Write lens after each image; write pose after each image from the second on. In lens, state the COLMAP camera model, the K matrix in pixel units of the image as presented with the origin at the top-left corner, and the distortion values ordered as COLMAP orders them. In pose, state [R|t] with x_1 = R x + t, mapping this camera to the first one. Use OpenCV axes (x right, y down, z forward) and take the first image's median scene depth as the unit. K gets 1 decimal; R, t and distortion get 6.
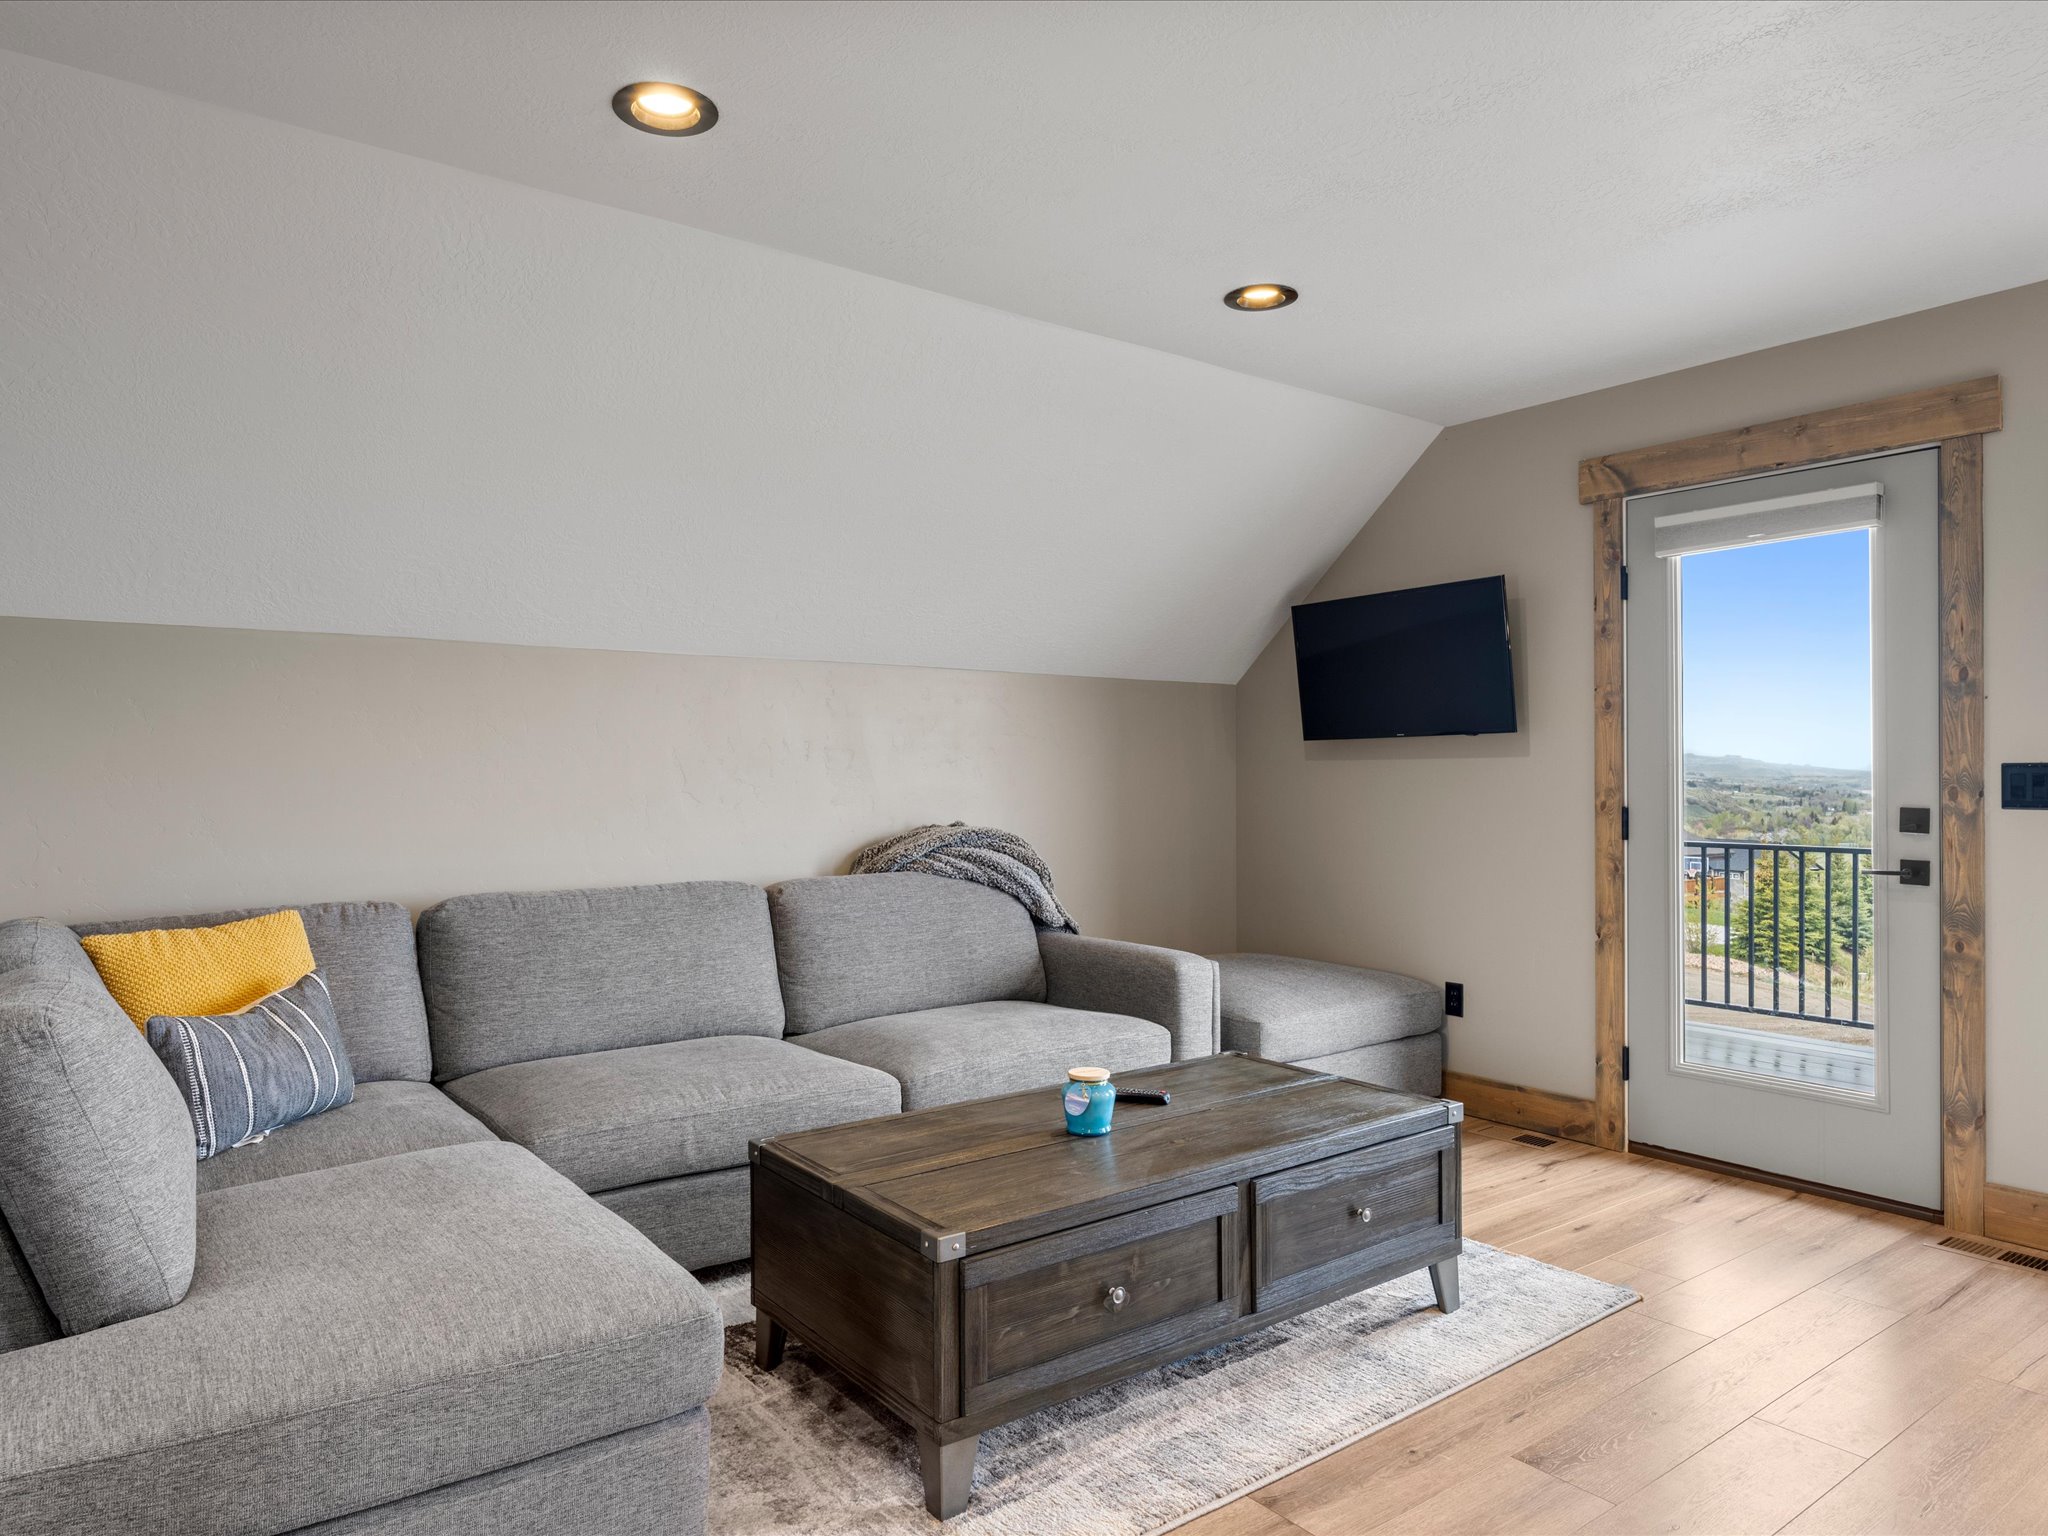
lens RADIAL K [[1328.7, 0, 1029.4], [0, 1328.7, 768.4], [0, 0, 1]] dist [-0.000308, 0.000049]
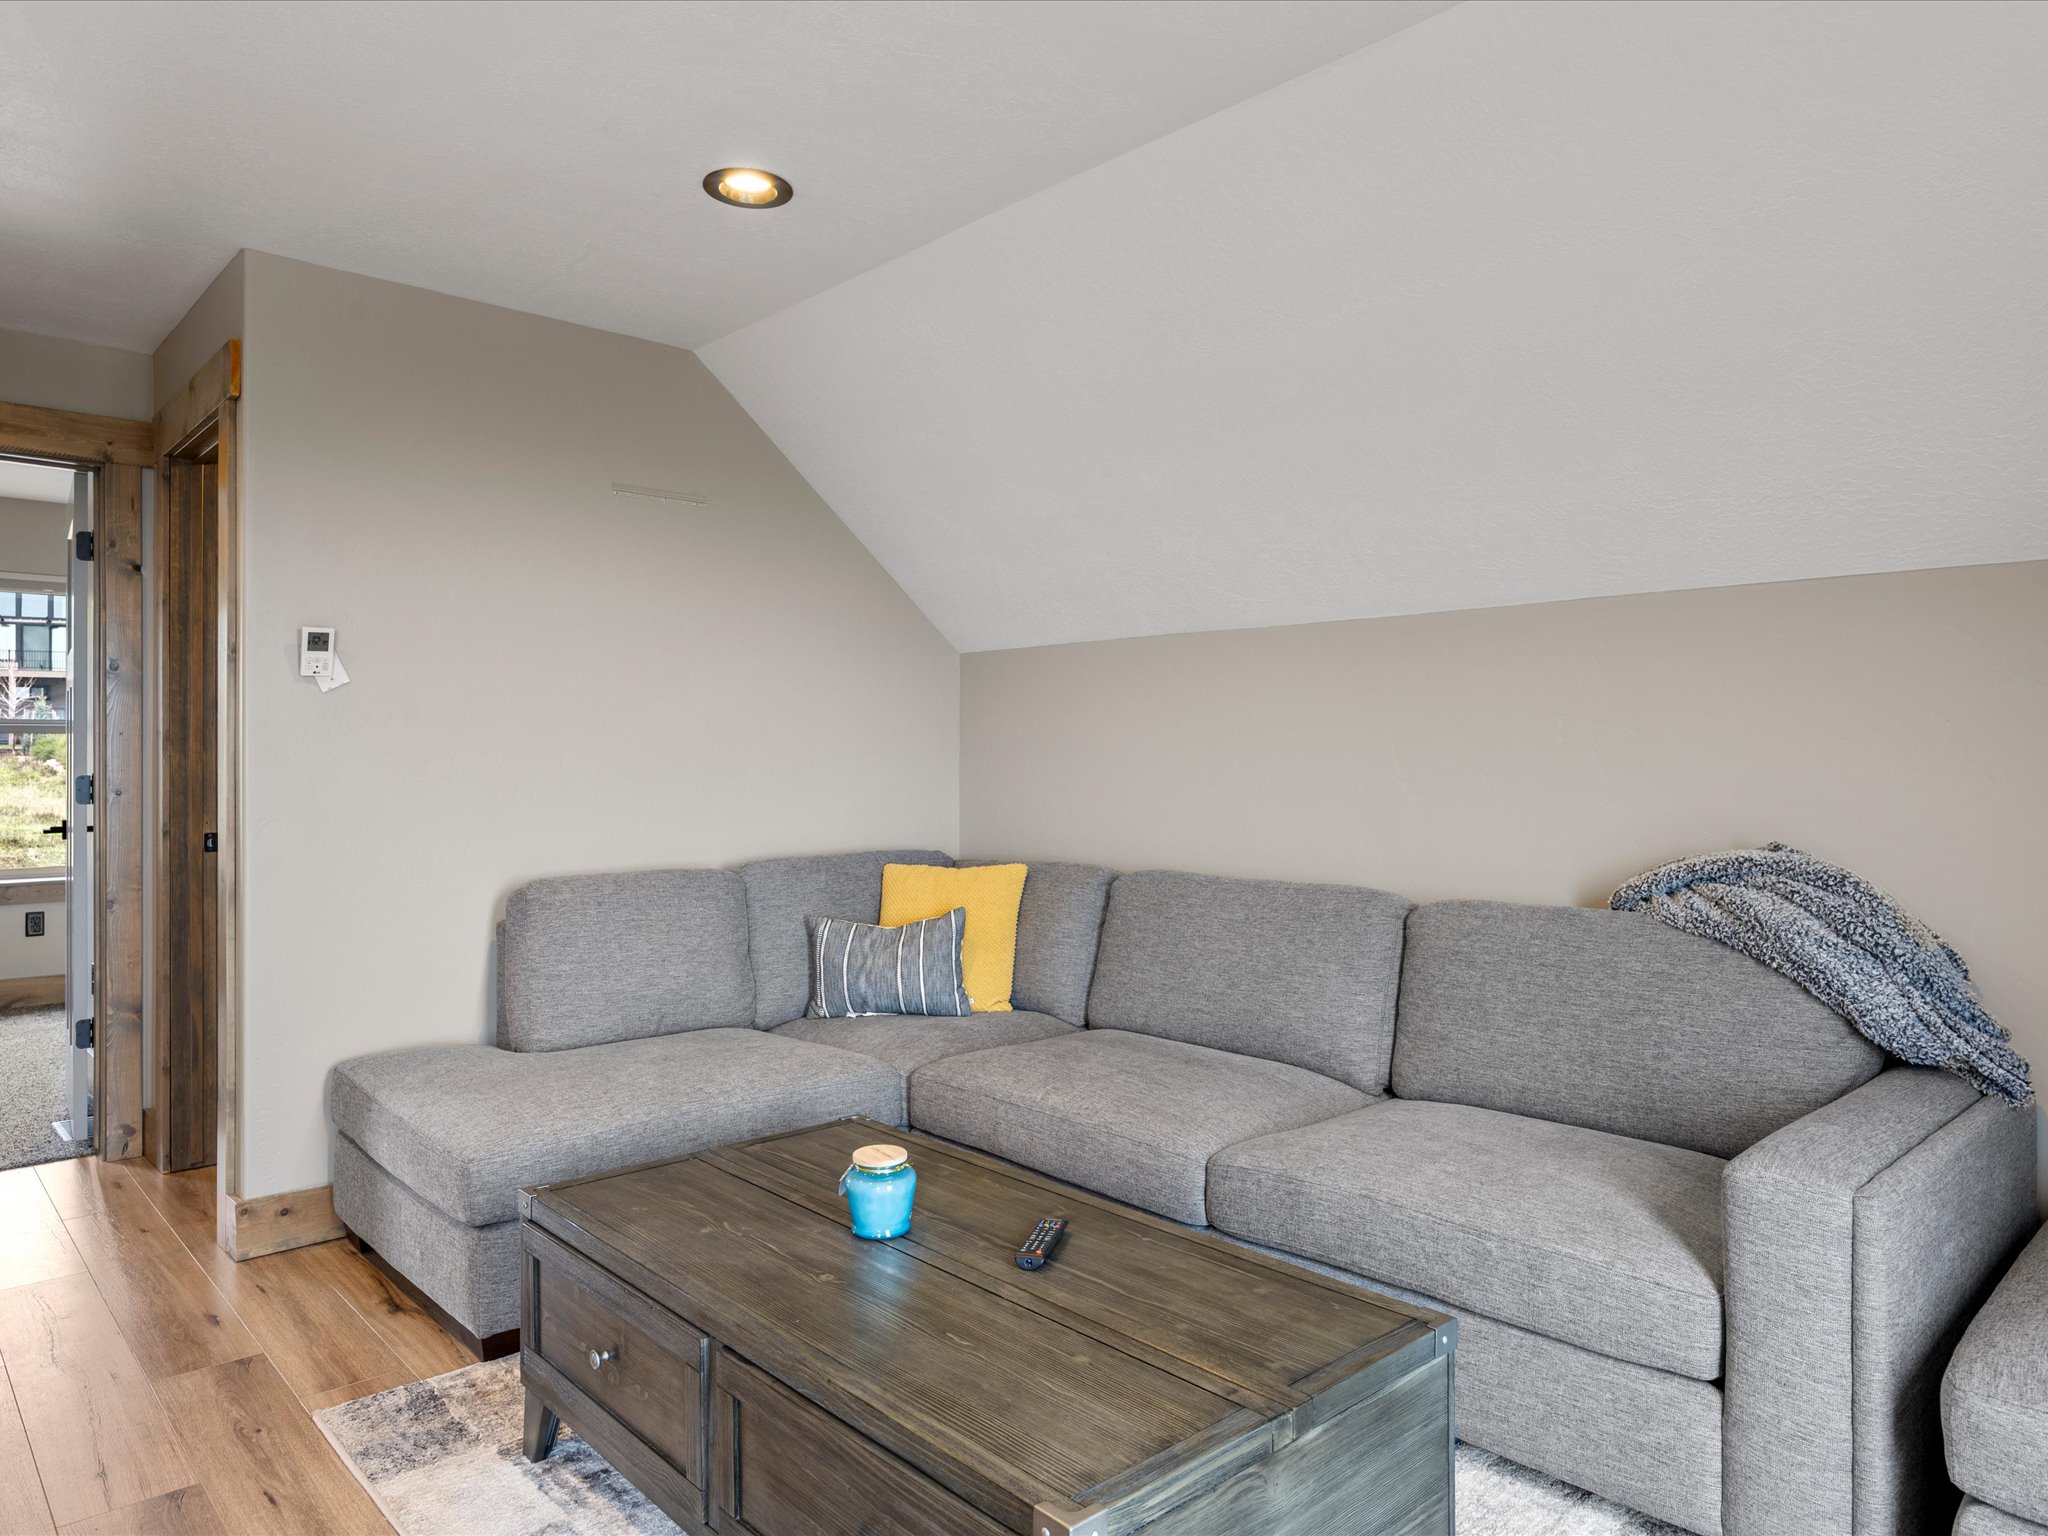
lens RADIAL K [[1328.7, 0, 1032.3], [0, 1328.7, 765.7], [0, 0, 1]] dist [-0.000308, 0.000049]
pose [[0.100643, 0.011009, -0.994862, 0.670626], [0.000090, 0.999939, 0.011075, -0.000004], [0.994923, -0.001204, 0.100635, 0.844644]]
